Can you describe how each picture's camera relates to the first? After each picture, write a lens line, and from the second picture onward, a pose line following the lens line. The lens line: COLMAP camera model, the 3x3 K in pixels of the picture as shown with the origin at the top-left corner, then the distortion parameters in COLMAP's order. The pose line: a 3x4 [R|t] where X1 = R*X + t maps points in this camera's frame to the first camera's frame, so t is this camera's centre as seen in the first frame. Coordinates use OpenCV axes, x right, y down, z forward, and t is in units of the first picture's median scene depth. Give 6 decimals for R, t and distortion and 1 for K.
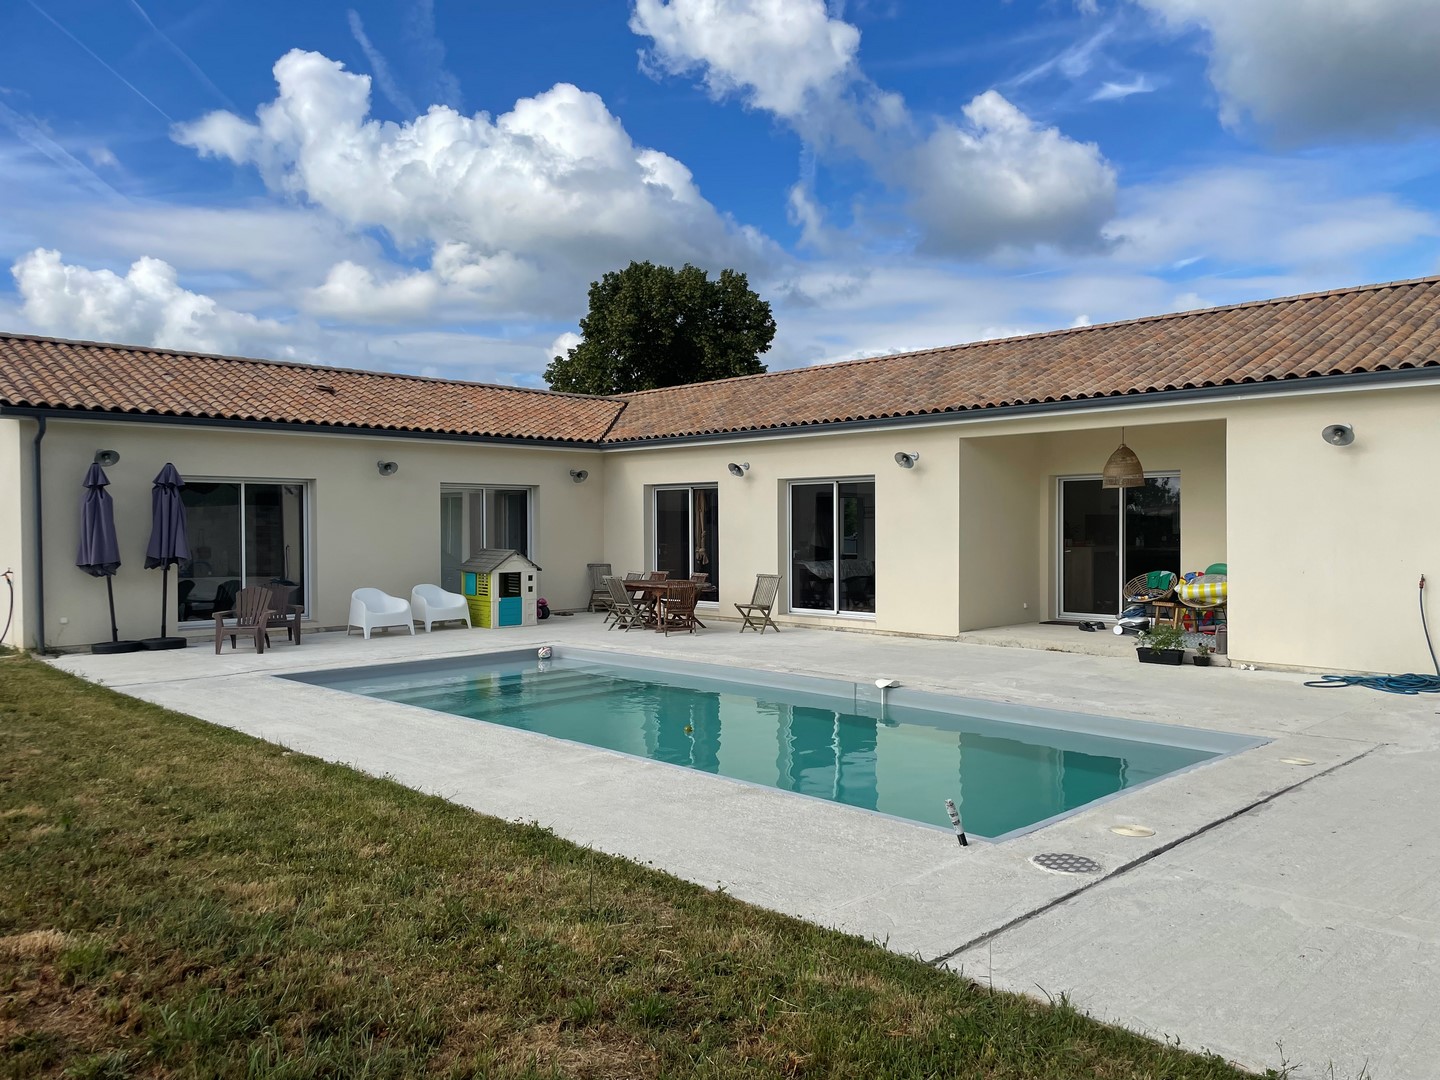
lens RADIAL K [[1087.8, 0, 752.8], [0, 1087.8, 502.6], [0, 0, 1]] dist [0.079233, -0.088688]
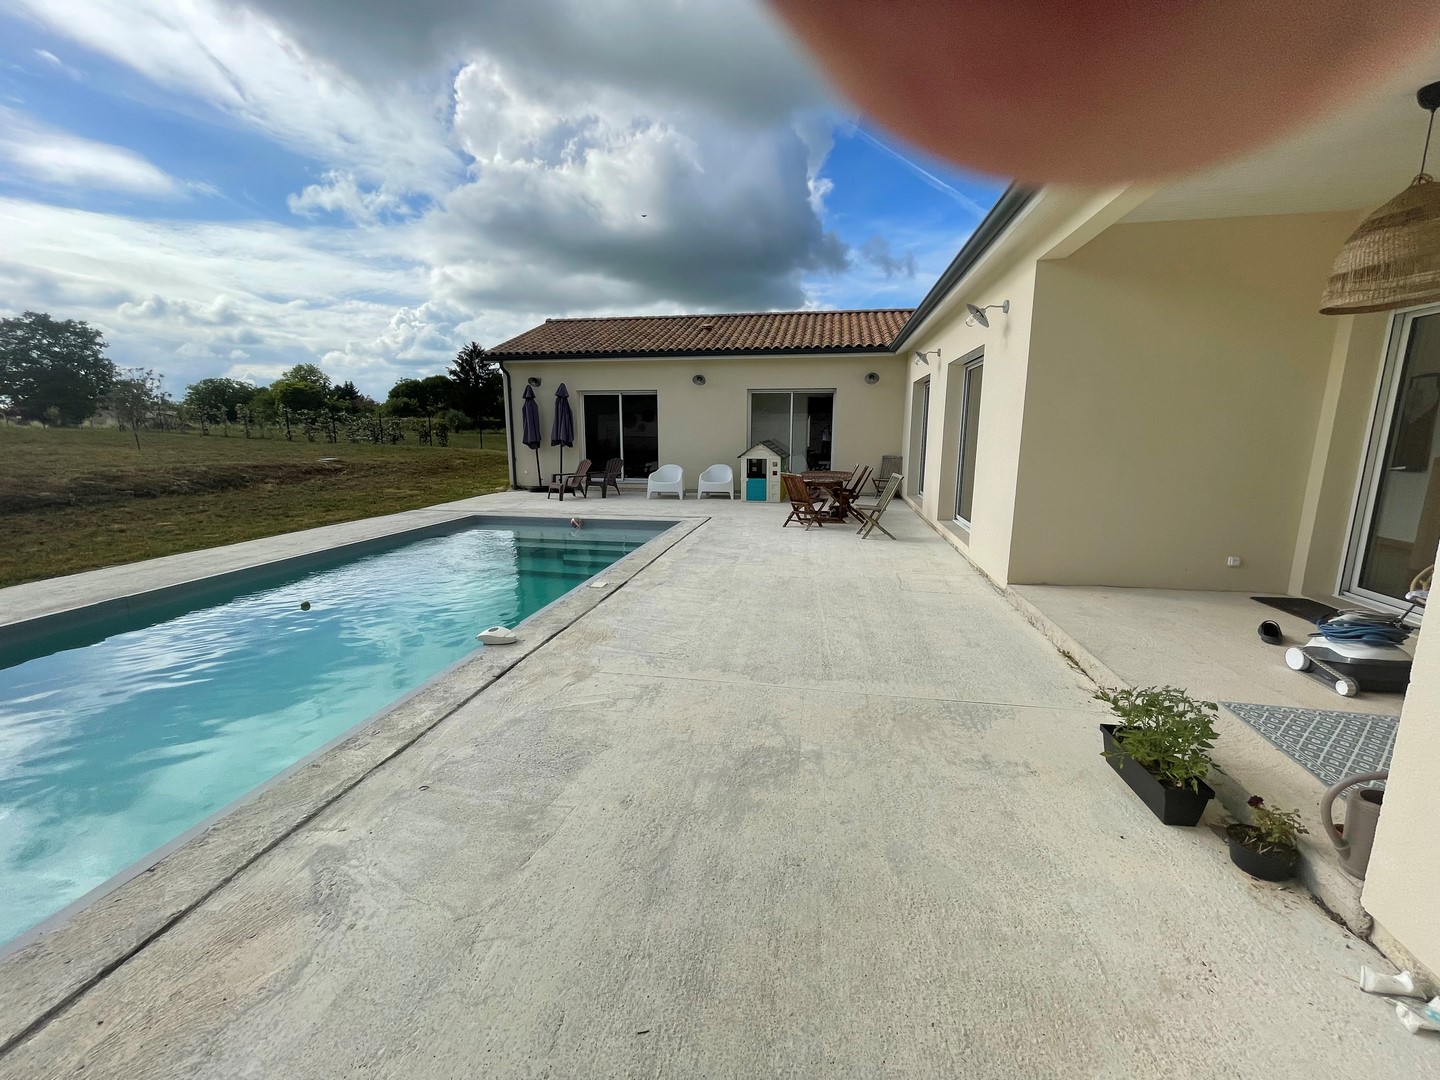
lens RADIAL K [[581.5, 0, 721.1], [0, 581.5, 541.3], [0, 0, 1]] dist [-0.001913, 0.000139]
pose [[0.567391, 0.160435, -0.807668, 0.394793], [0.013547, 0.978885, 0.203962, 0.024202], [0.823337, -0.126668, 0.553237, 0.726608]]
